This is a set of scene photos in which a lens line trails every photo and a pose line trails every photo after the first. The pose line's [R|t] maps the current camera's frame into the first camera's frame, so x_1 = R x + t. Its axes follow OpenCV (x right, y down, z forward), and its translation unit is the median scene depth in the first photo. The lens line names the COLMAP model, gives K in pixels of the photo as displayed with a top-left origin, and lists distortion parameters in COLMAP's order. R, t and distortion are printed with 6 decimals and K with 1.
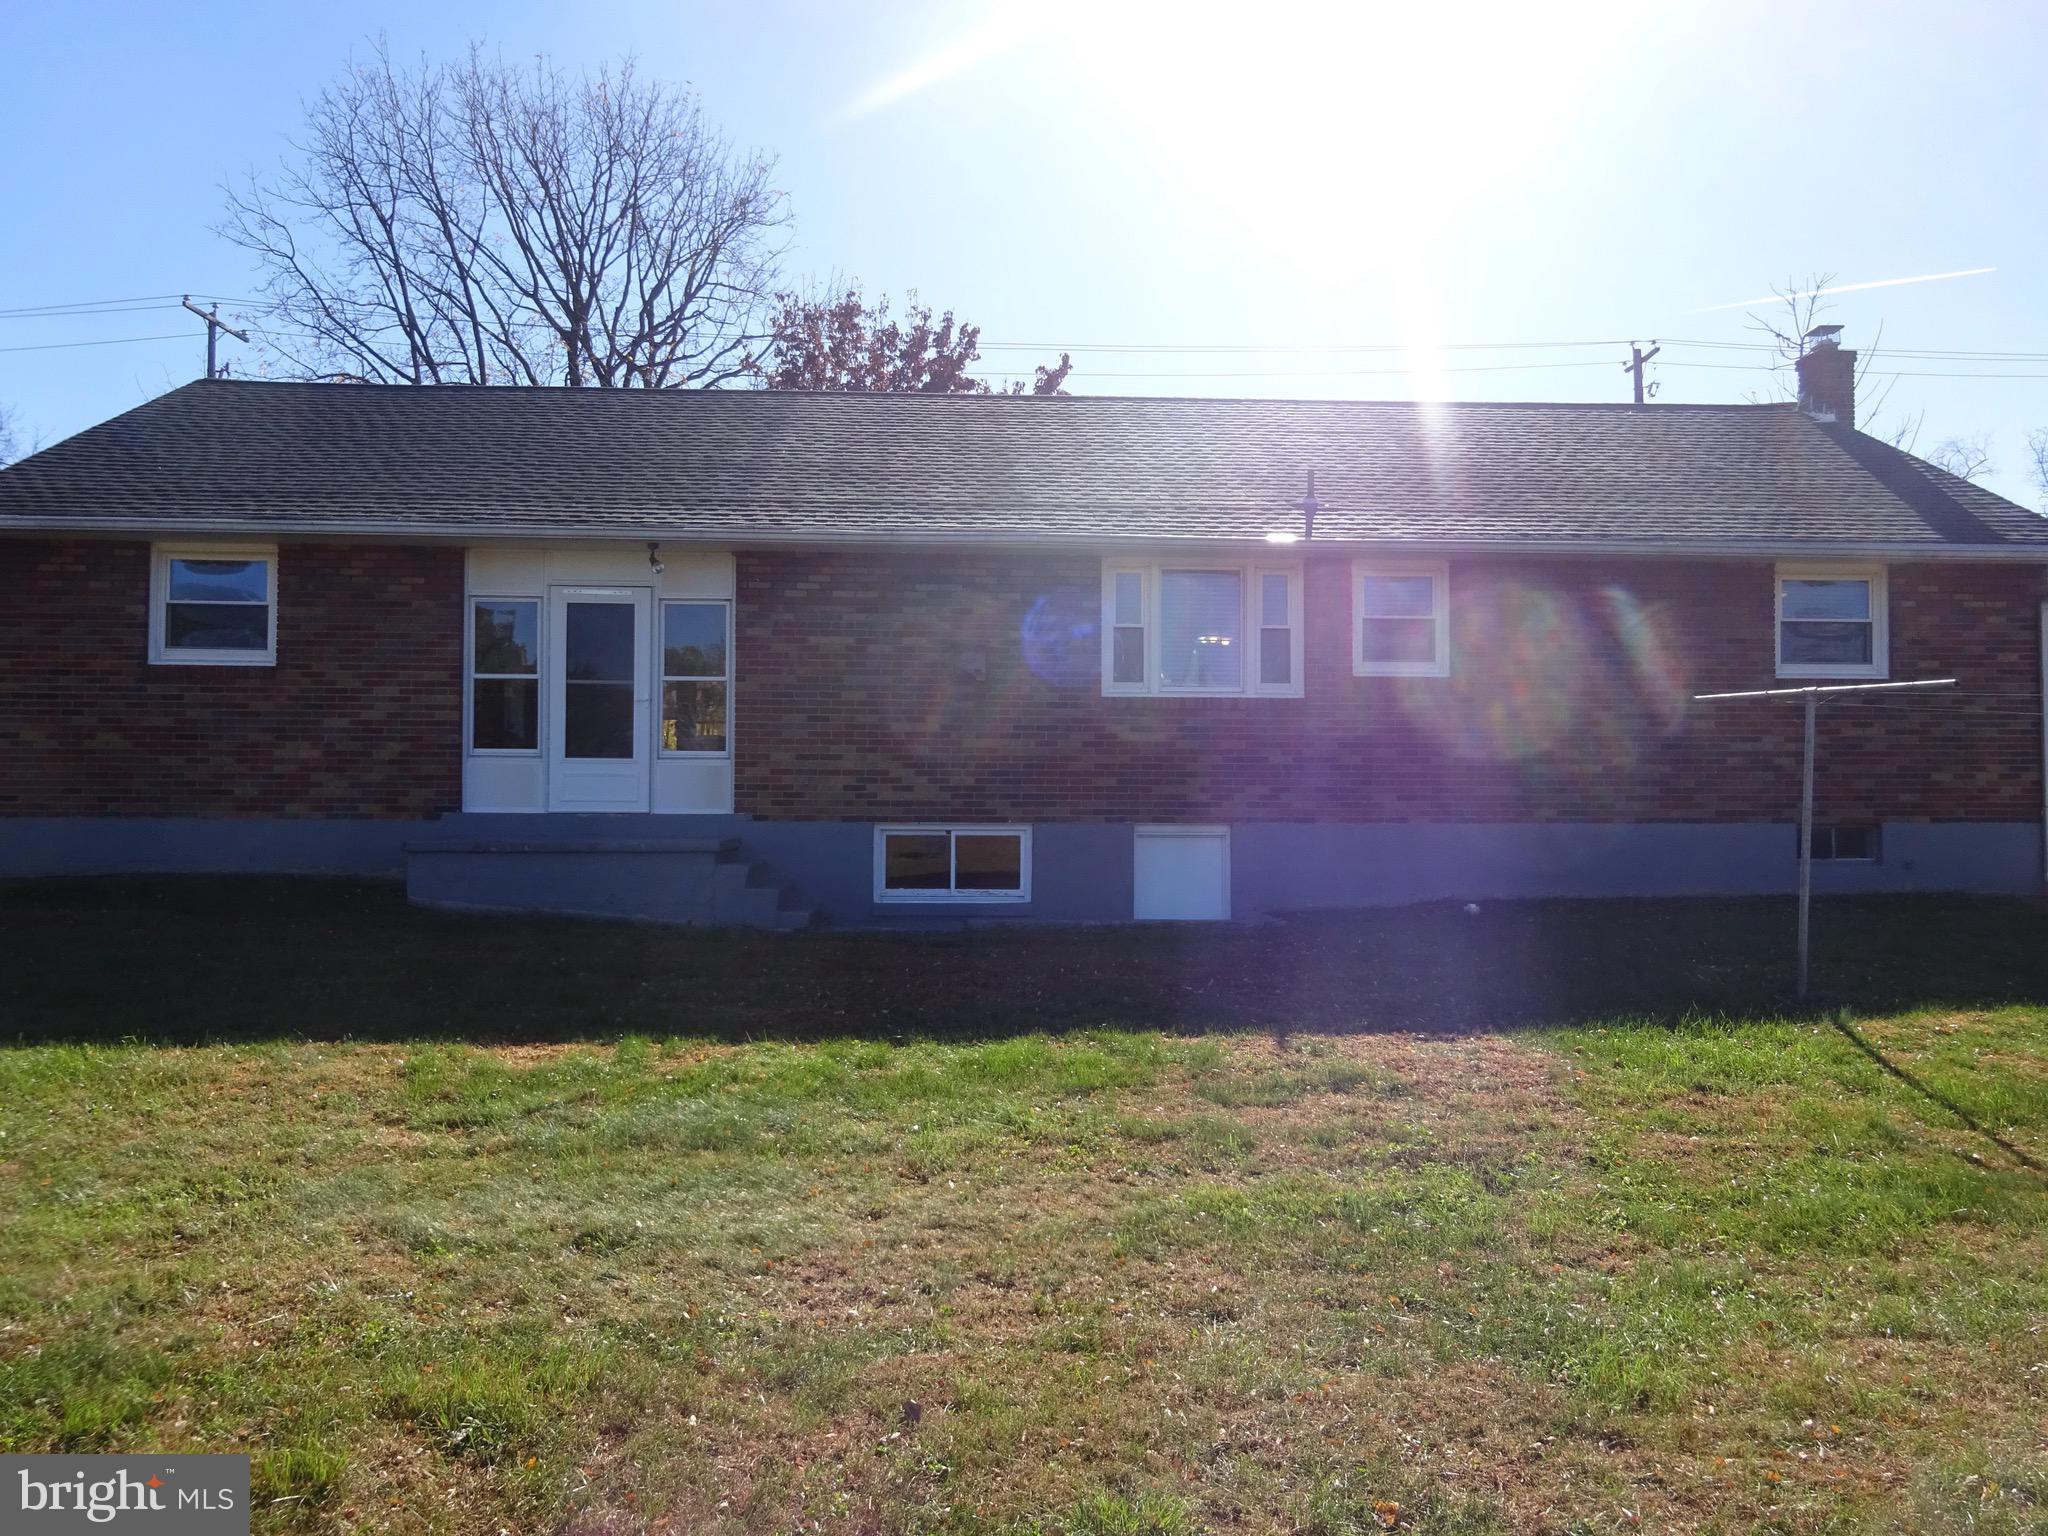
lens RADIAL K [[1513.0, 0, 1016.2], [0, 1513.0, 774.1], [0, 0, 1]] dist [-0.003536, 0.007503]
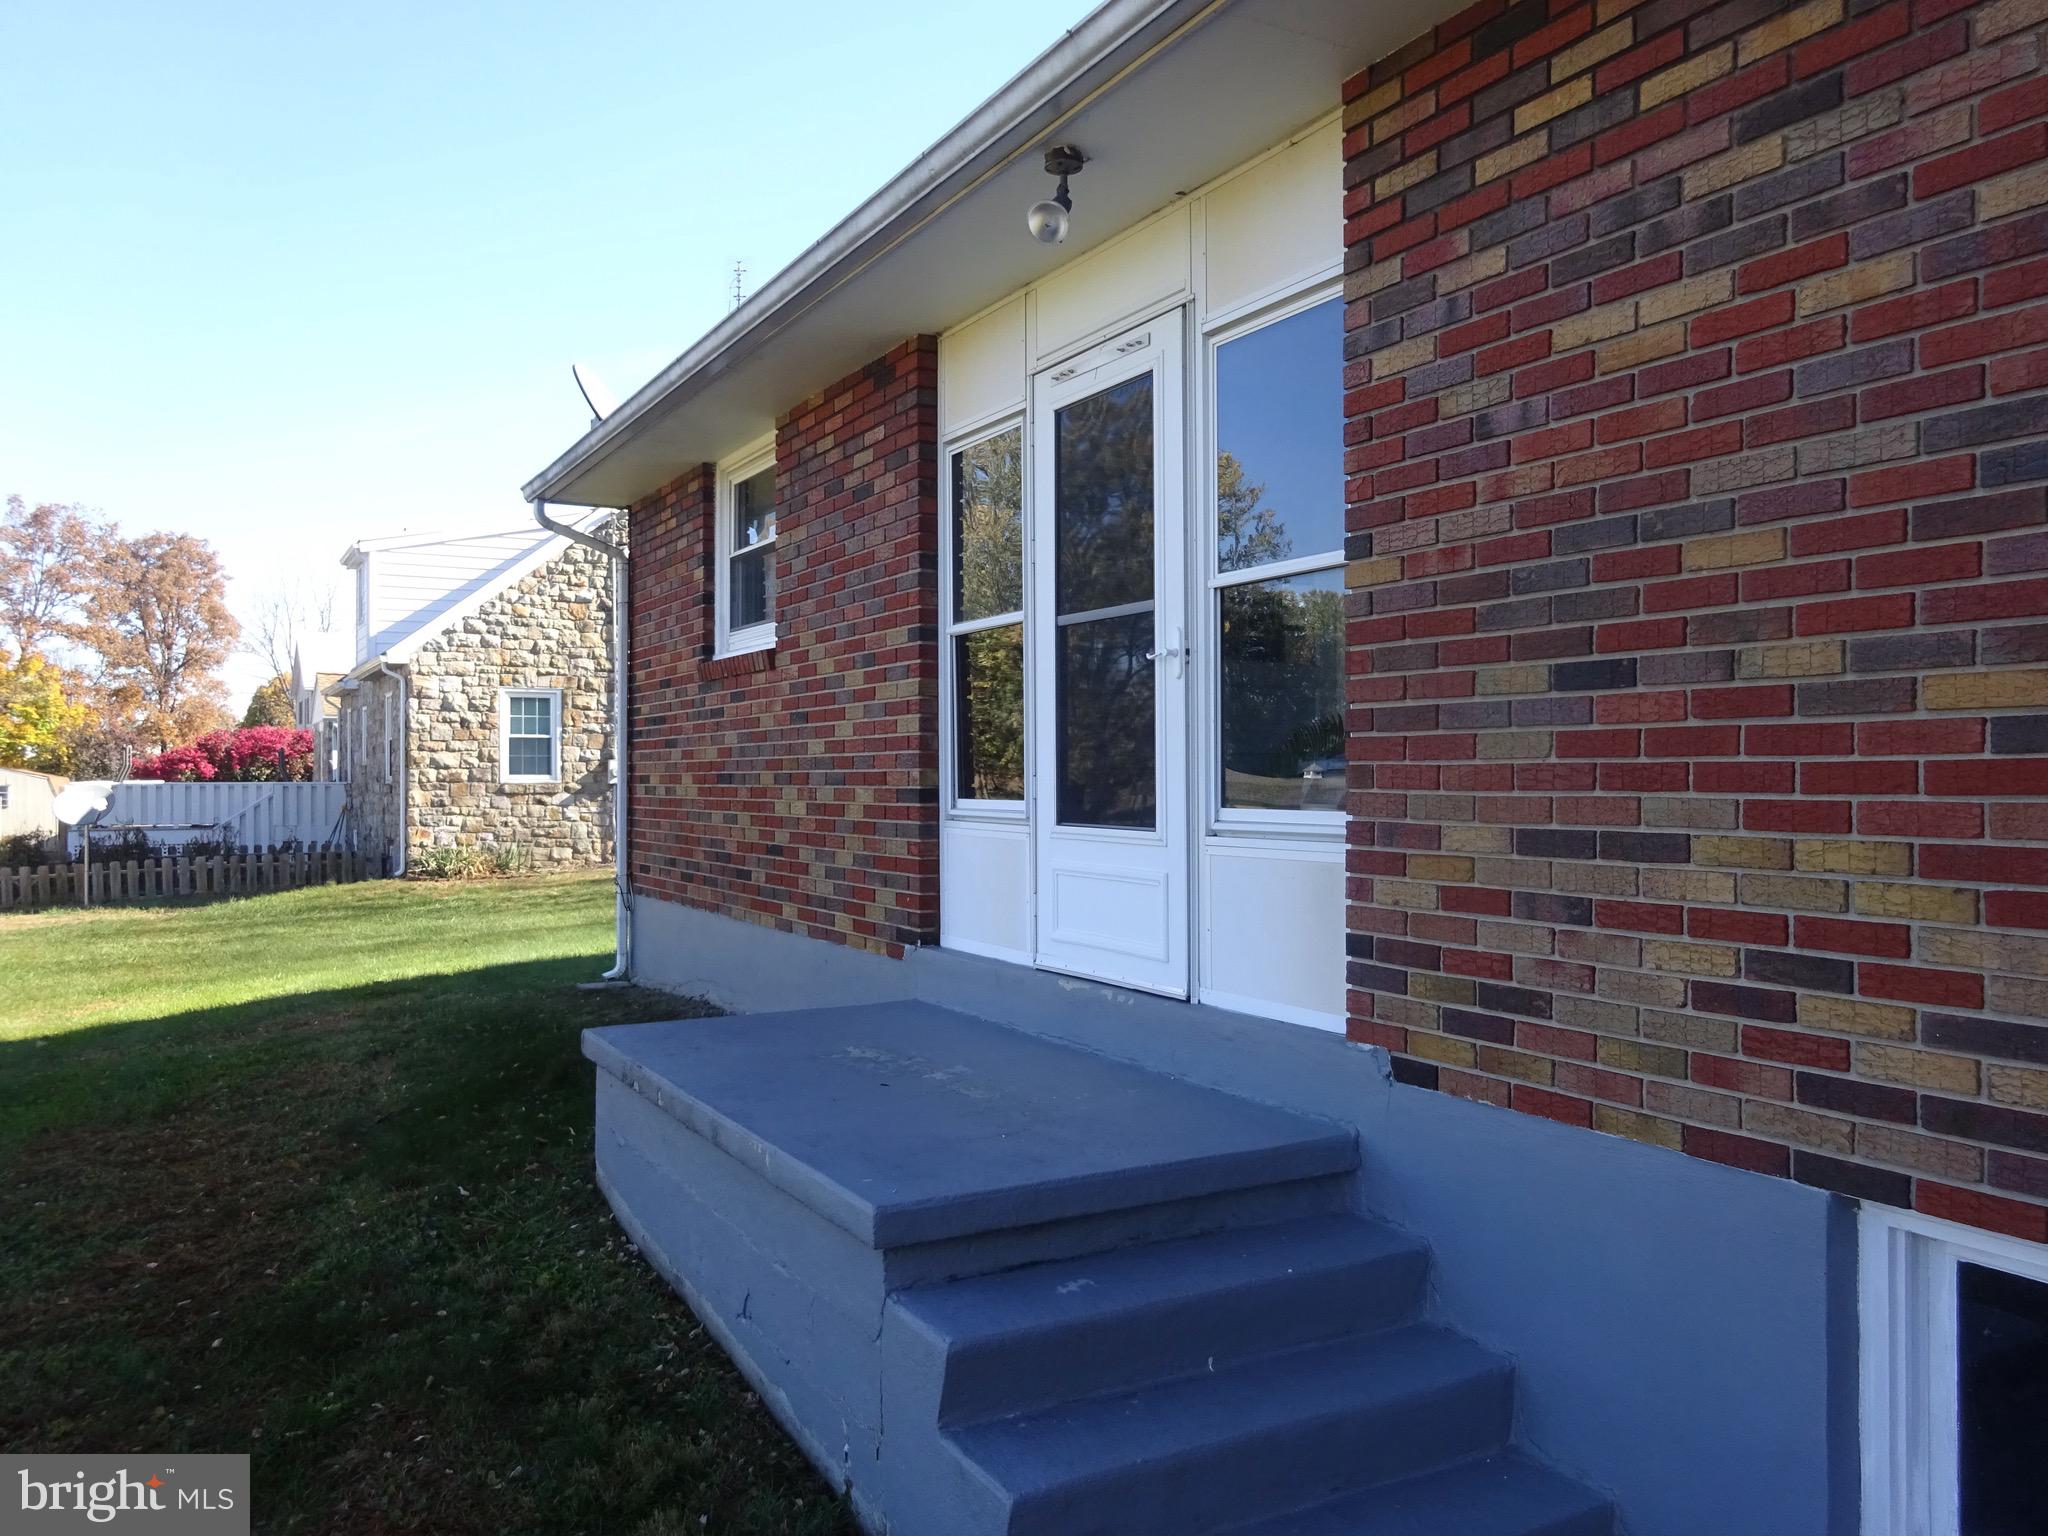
lens RADIAL K [[1513.0, 0, 1016.2], [0, 1513.0, 774.1], [0, 0, 1]] dist [-0.003536, 0.007503]
pose [[0.444622, -0.007975, -0.895683, 0.033124], [0.032730, 0.999437, 0.007348, -0.026465], [0.895120, -0.032583, 0.444633, 0.823858]]
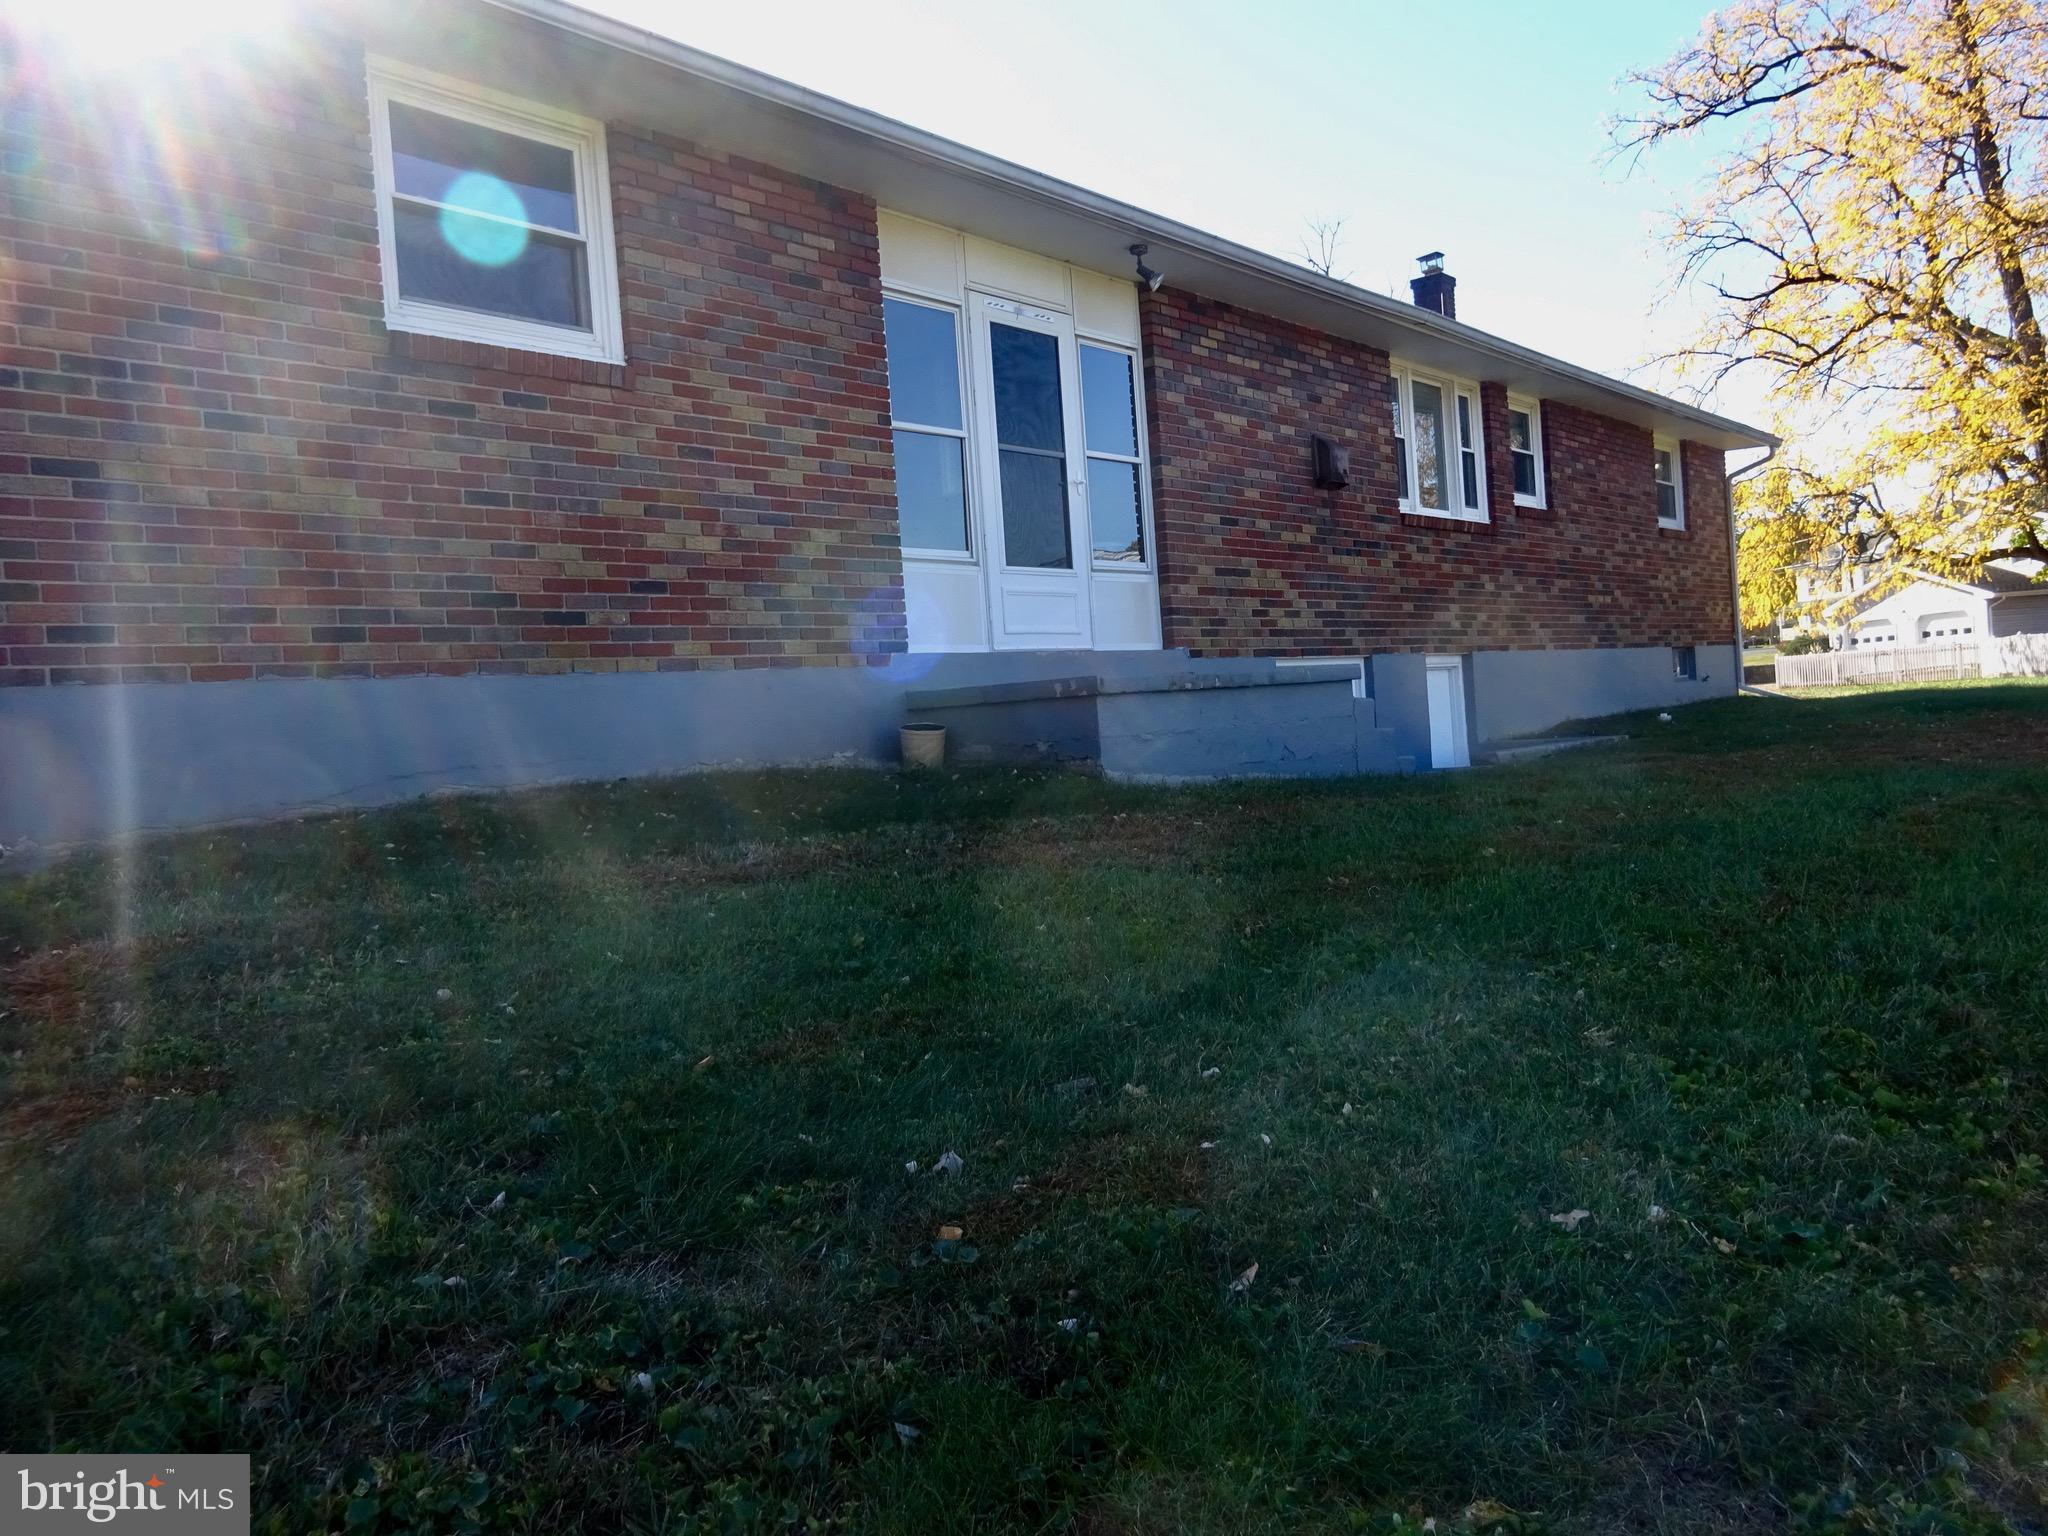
lens RADIAL K [[1513.0, 0, 1016.2], [0, 1513.0, 774.1], [0, 0, 1]] dist [-0.003536, 0.007503]
pose [[0.690050, -0.077957, 0.719551, -0.761836], [0.055807, 0.996953, 0.054493, 0.042354], [-0.721607, 0.002553, 0.692298, 0.553762]]
